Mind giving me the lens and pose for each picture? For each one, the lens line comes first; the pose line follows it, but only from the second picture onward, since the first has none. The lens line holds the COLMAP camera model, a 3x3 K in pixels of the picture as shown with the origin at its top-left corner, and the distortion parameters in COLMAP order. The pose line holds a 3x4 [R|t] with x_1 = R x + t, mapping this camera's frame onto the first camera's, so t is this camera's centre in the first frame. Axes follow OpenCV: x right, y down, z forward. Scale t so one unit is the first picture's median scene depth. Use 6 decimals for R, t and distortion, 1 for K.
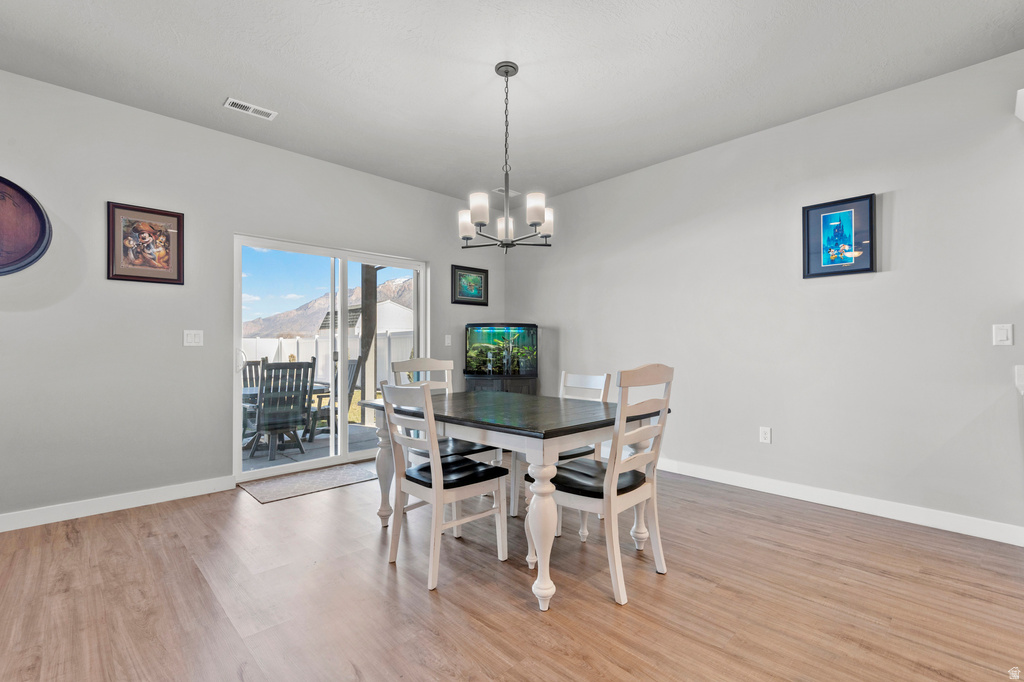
lens RADIAL K [[462.8, 0, 511.1], [0, 462.8, 336.8], [0, 0, 1]] dist [0.020848, -0.006473]
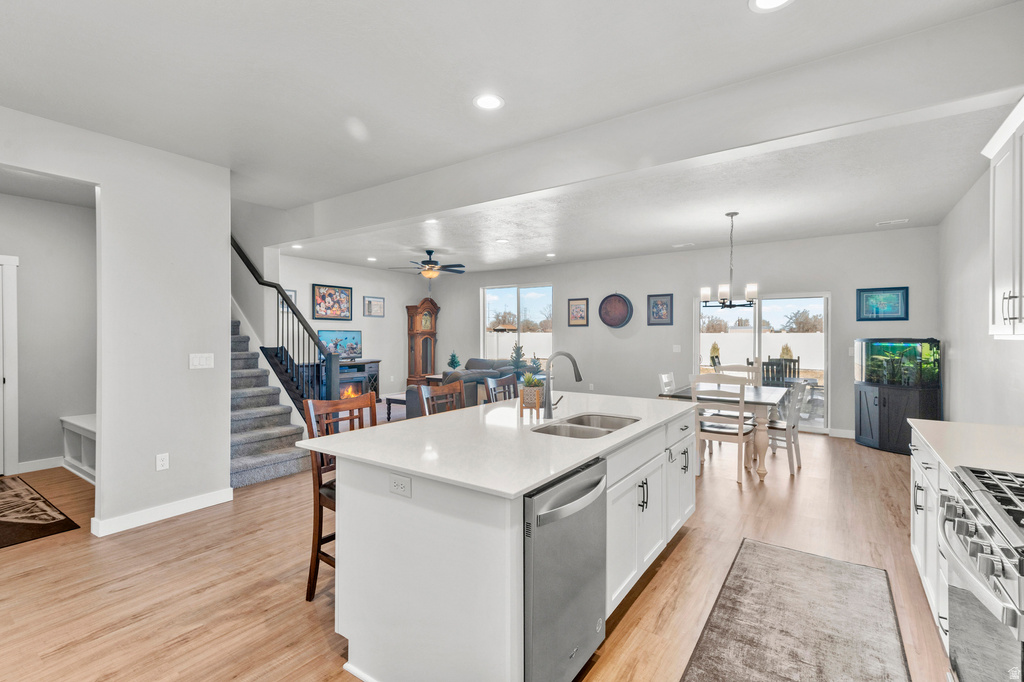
lens RADIAL K [[462.8, 0, 511.1], [0, 462.8, 336.8], [0, 0, 1]] dist [0.020848, -0.006473]
pose [[0.192261, 0.003086, -0.981339, 1.467279], [0.022619, 0.999715, 0.007575, -0.099327], [0.981083, -0.023653, 0.192136, -0.206861]]
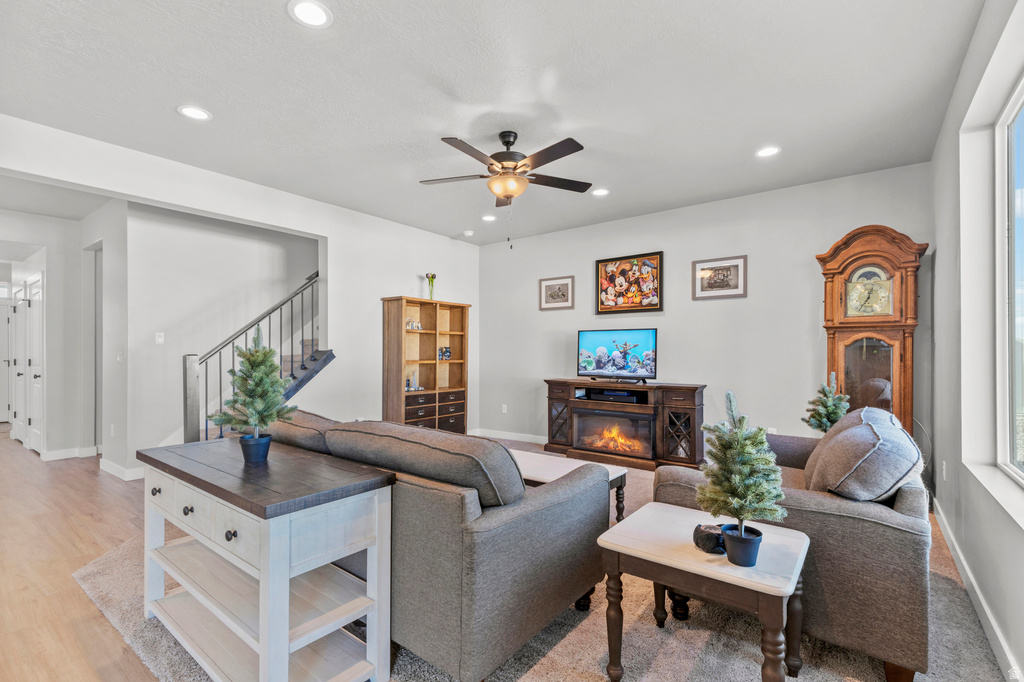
lens RADIAL K [[462.8, 0, 511.1], [0, 462.8, 336.8], [0, 0, 1]] dist [0.020848, -0.006473]
pose [[-0.984475, -0.004767, -0.175462, -0.809182], [0.006359, 0.998006, -0.062796, -0.010641], [0.175411, -0.062937, -0.982481, 0.881579]]
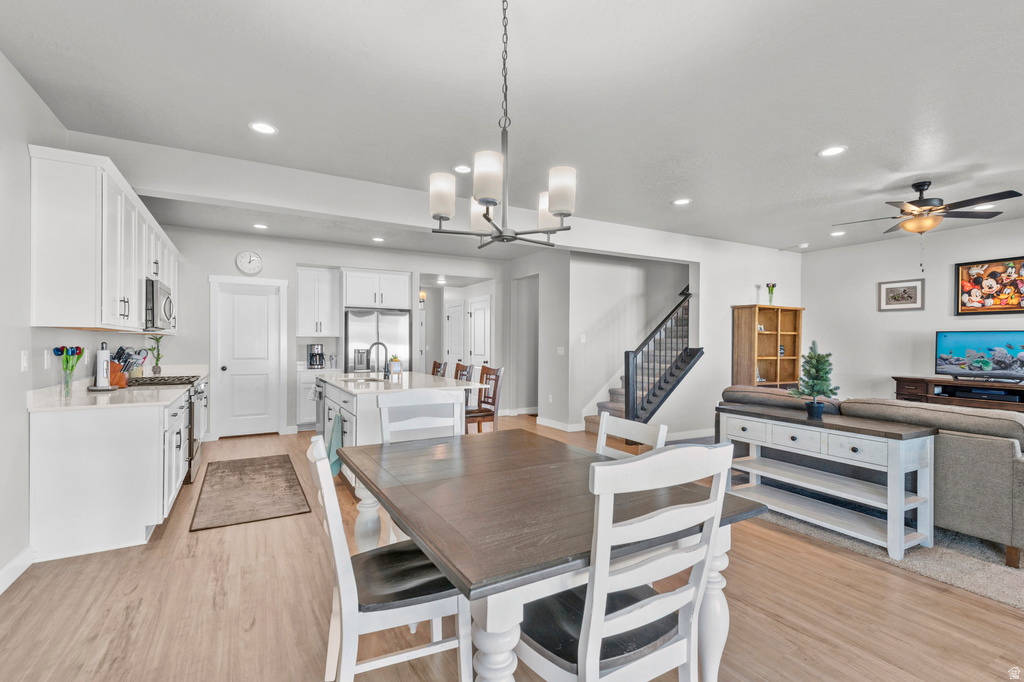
lens RADIAL K [[462.8, 0, 511.1], [0, 462.8, 336.8], [0, 0, 1]] dist [0.020848, -0.006473]
pose [[-0.970409, -0.002712, 0.241450, -0.160121], [-0.012644, 0.999136, -0.039594, -0.023933], [-0.241134, -0.041475, -0.969605, 1.455969]]
